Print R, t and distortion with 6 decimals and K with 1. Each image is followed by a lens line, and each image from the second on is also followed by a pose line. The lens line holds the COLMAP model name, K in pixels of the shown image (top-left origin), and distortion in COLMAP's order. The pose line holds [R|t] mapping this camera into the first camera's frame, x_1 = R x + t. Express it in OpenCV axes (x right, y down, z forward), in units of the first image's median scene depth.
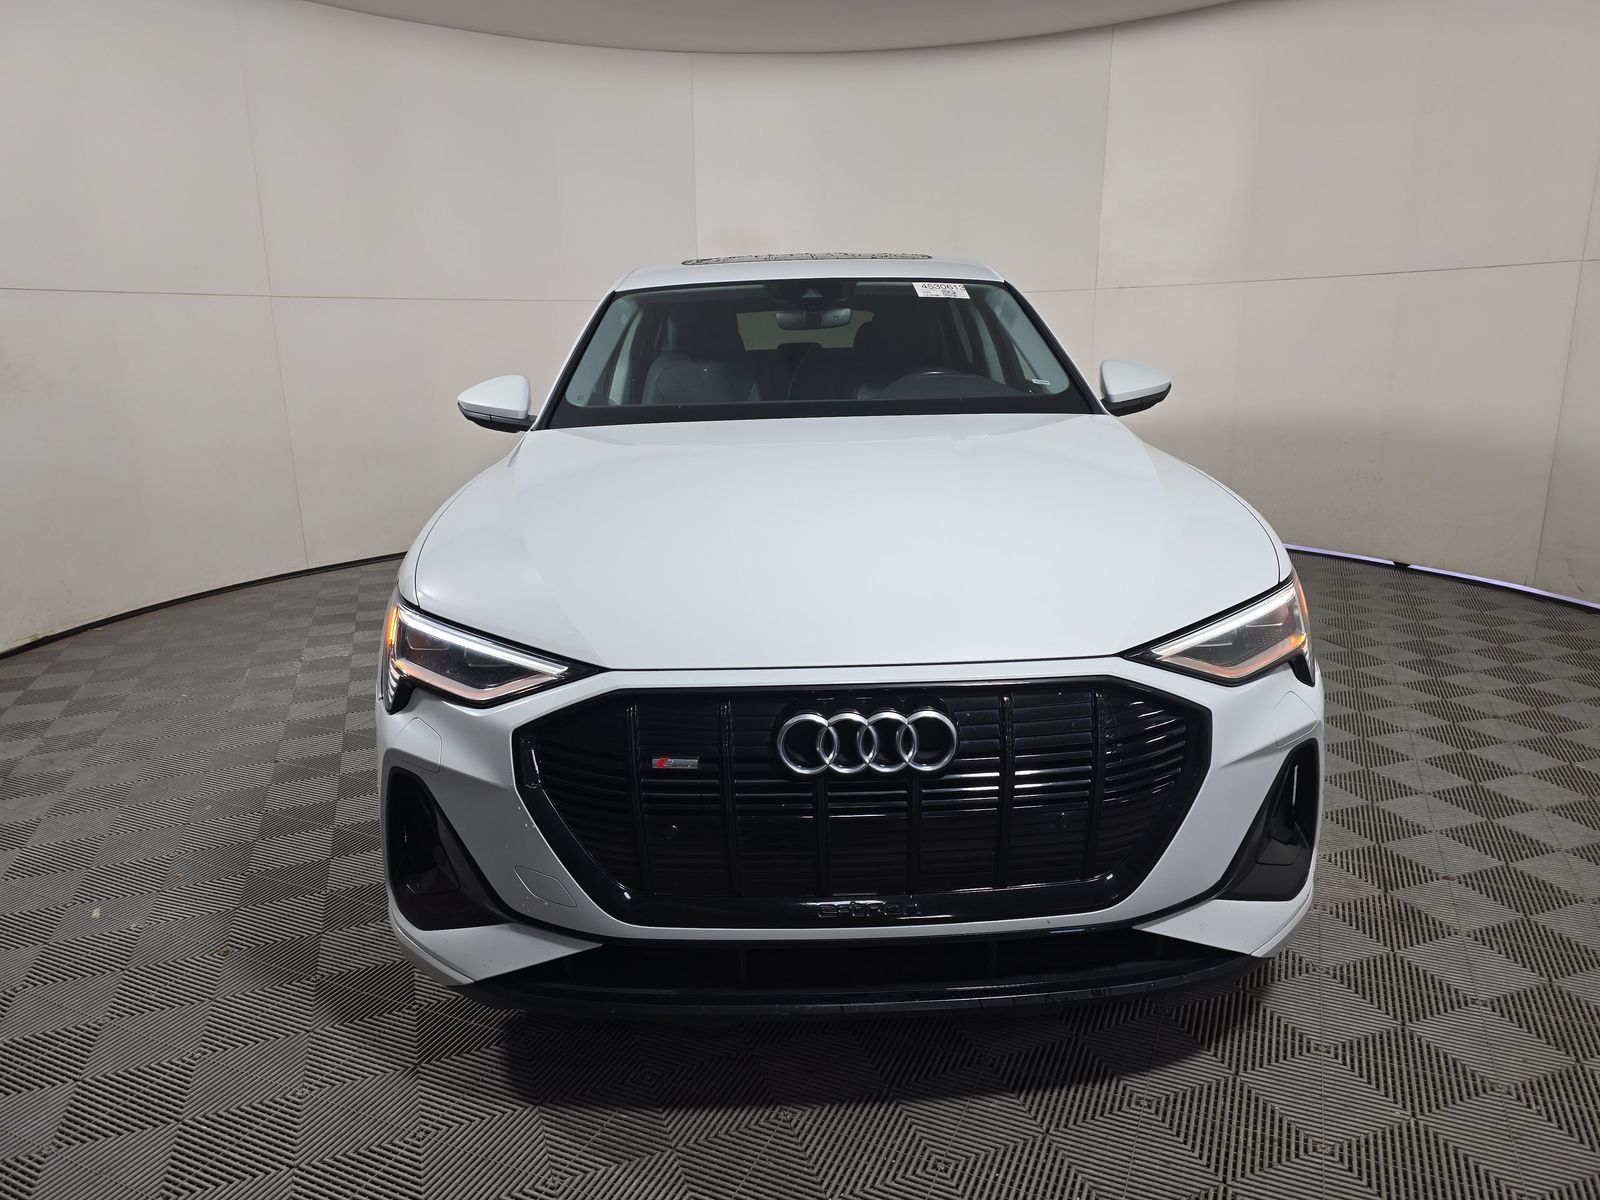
lens RADIAL K [[1110.6, 0, 800.0], [0, 1110.6, 600.0], [0, 0, 1]] dist [0.010923, -0.017675]
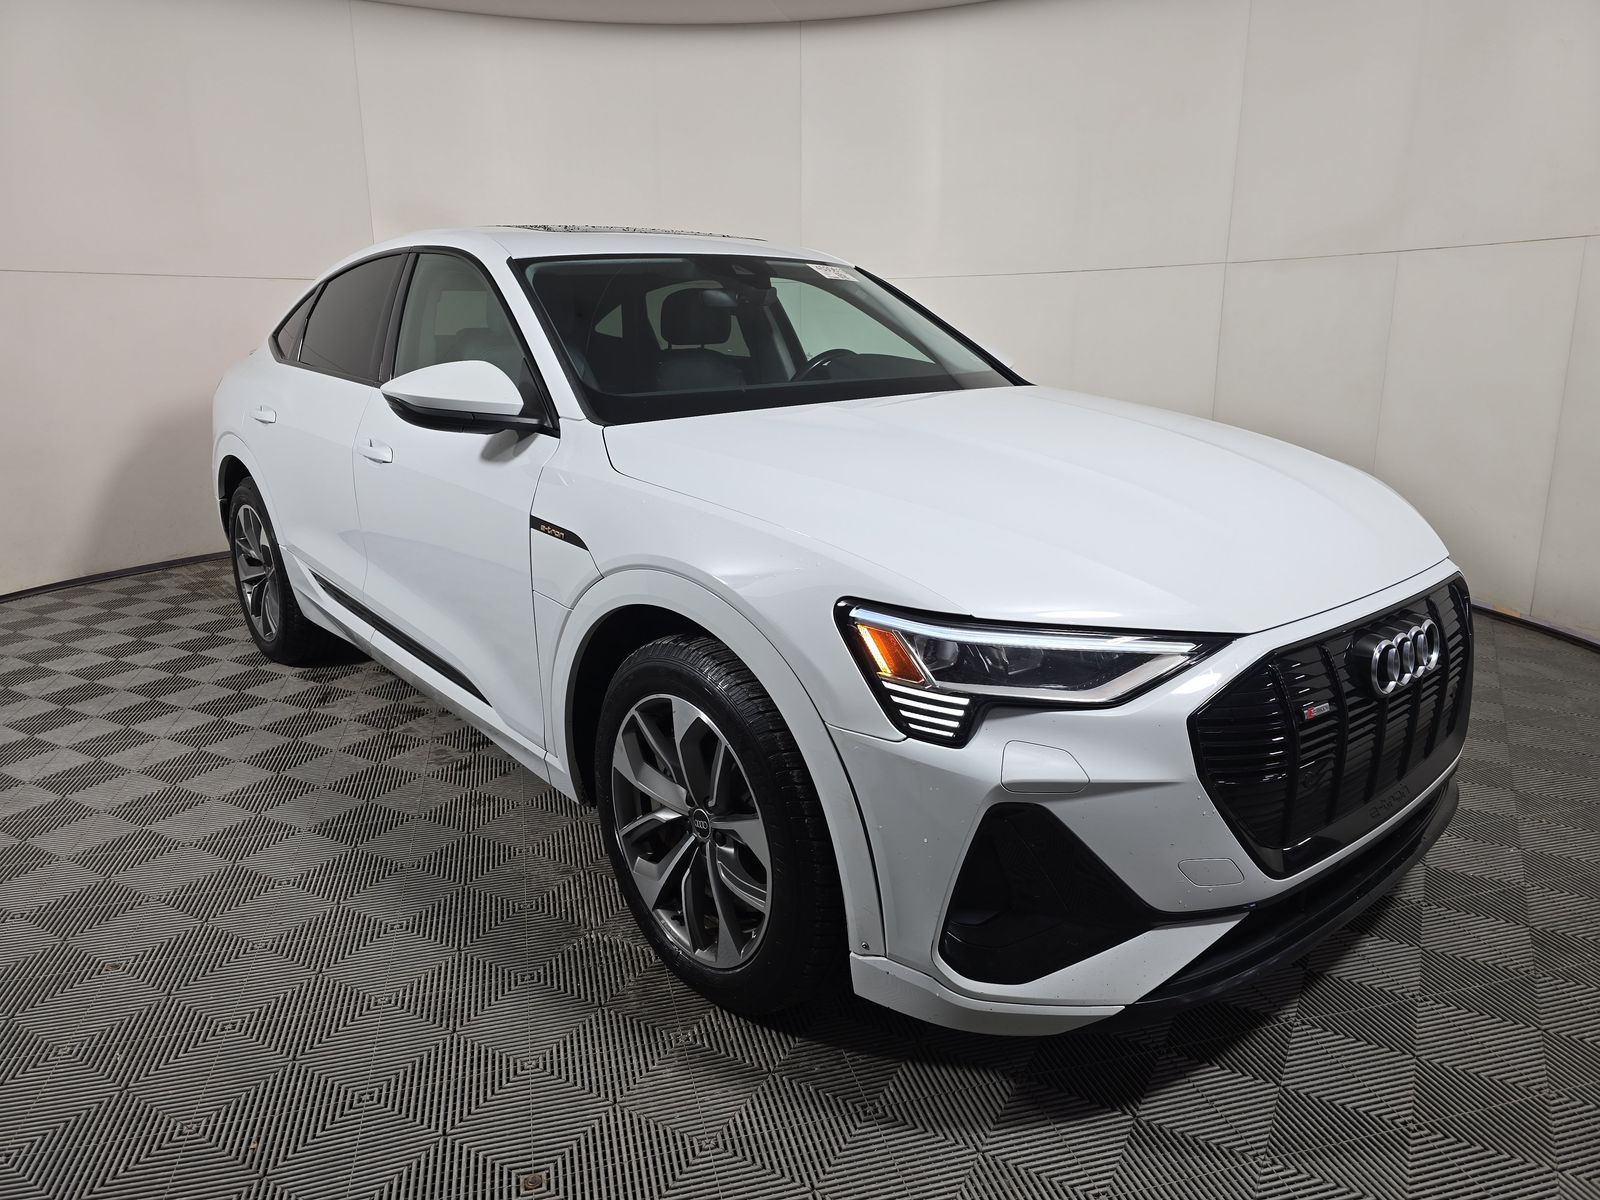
lens RADIAL K [[1068.3, 0, 800.0], [0, 1068.3, 600.0], [0, 0, 1]] dist [0.031975, 0.000155]
pose [[0.768658, -0.152640, 0.621181, -0.563774], [0.147583, 0.987230, 0.059967, -0.044027], [-0.622402, 0.045582, 0.781369, 0.262552]]
